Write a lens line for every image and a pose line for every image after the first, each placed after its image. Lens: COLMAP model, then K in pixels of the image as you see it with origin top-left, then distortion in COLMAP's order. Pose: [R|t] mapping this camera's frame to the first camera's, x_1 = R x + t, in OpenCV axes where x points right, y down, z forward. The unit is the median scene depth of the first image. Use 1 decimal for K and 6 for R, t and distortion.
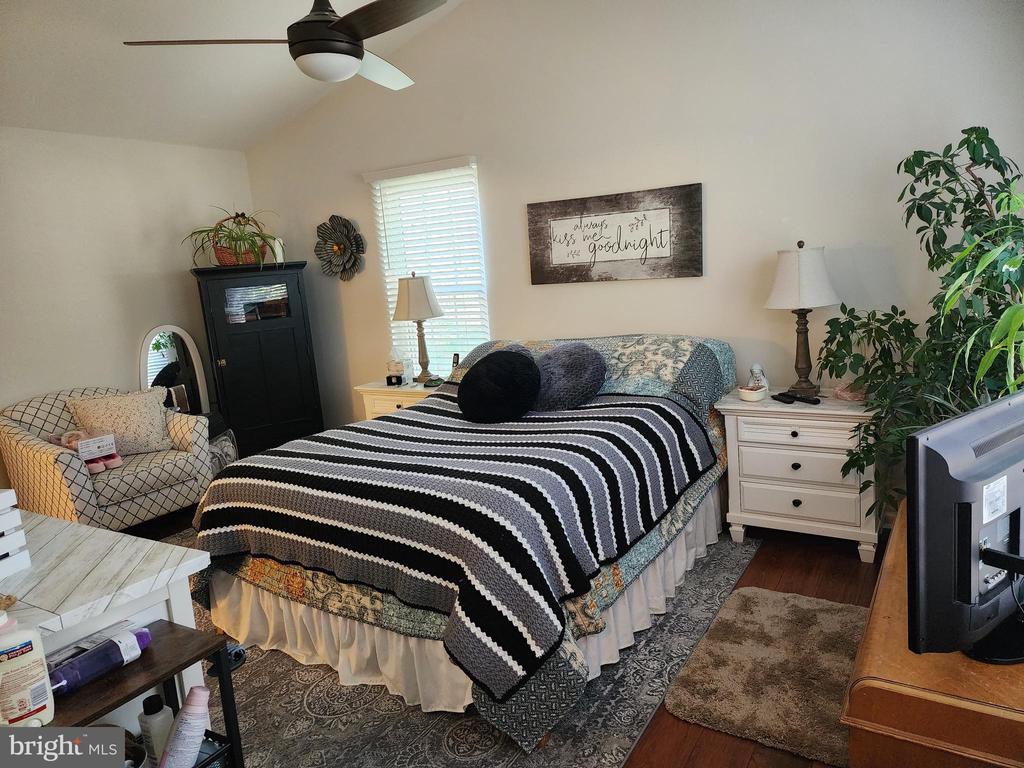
lens RADIAL K [[677.4, 0, 512.0], [0, 677.4, 384.0], [0, 0, 1]] dist [0.093167, -0.078780]
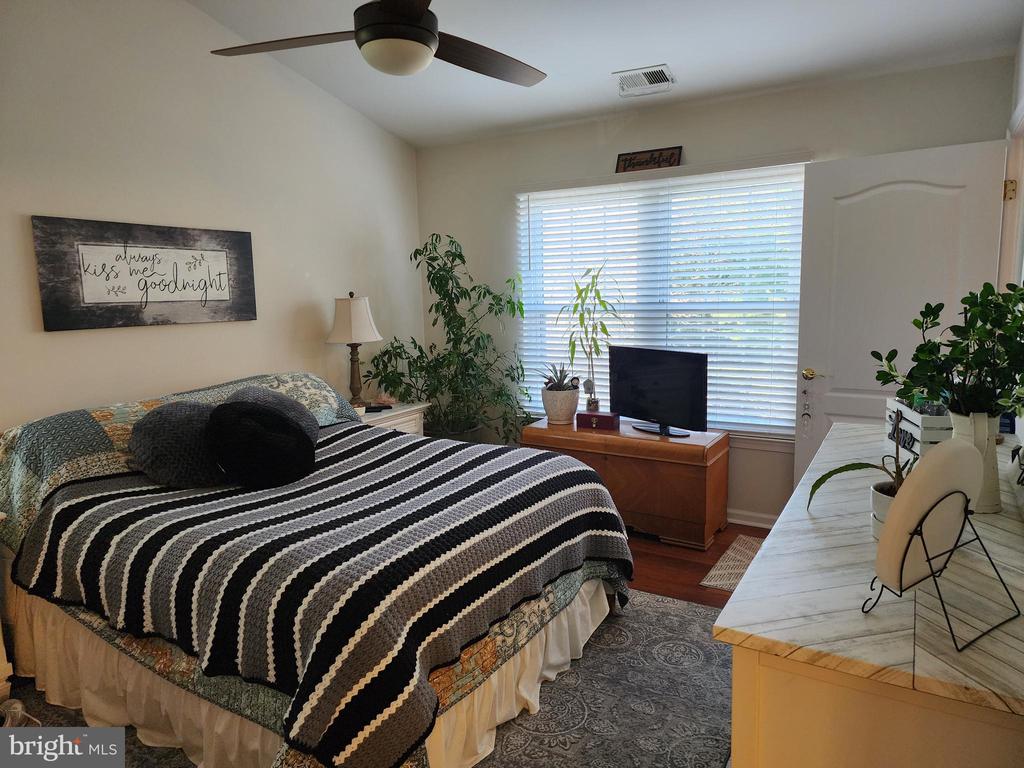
lens RADIAL K [[677.4, 0, 512.0], [0, 677.4, 384.0], [0, 0, 1]] dist [0.093167, -0.078780]
pose [[-0.021913, -0.074016, 0.997016, -0.800179], [0.197222, 0.977339, 0.076890, -0.064775], [-0.980114, 0.198318, -0.006819, 0.646021]]
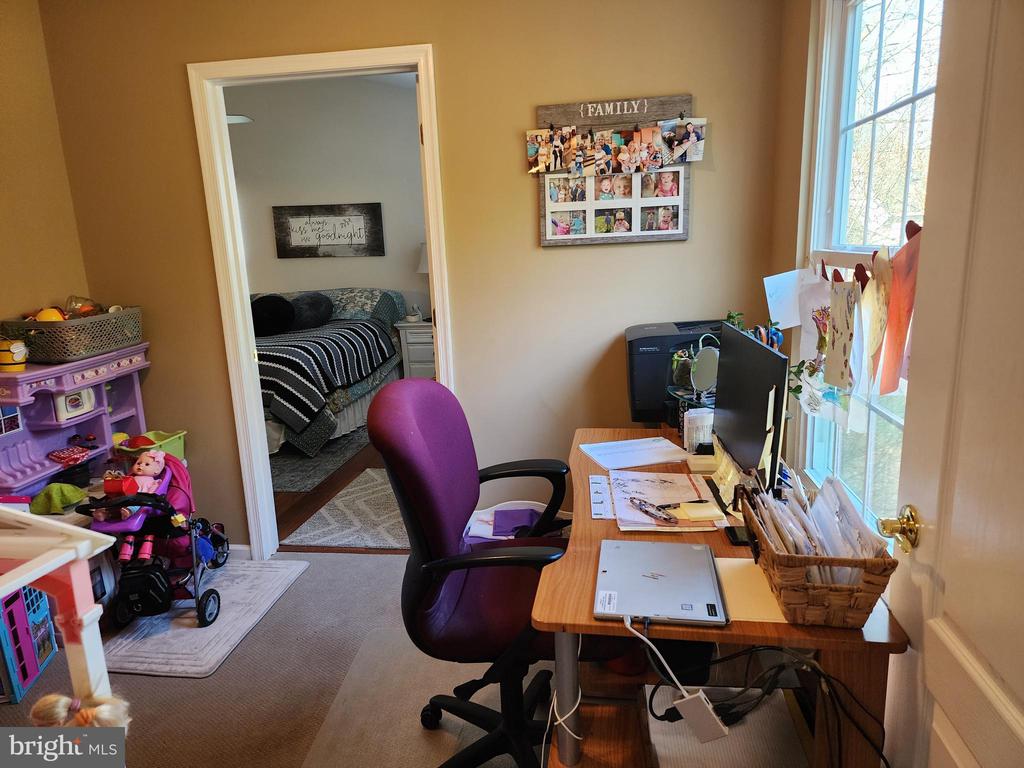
lens RADIAL K [[677.4, 0, 512.0], [0, 677.4, 384.0], [0, 0, 1]] dist [0.093167, -0.078780]
pose [[0.911505, -0.052602, 0.407912, -0.160825], [0.047966, 0.998616, 0.021593, 0.154441], [-0.408483, -0.000116, 0.912766, -0.758419]]
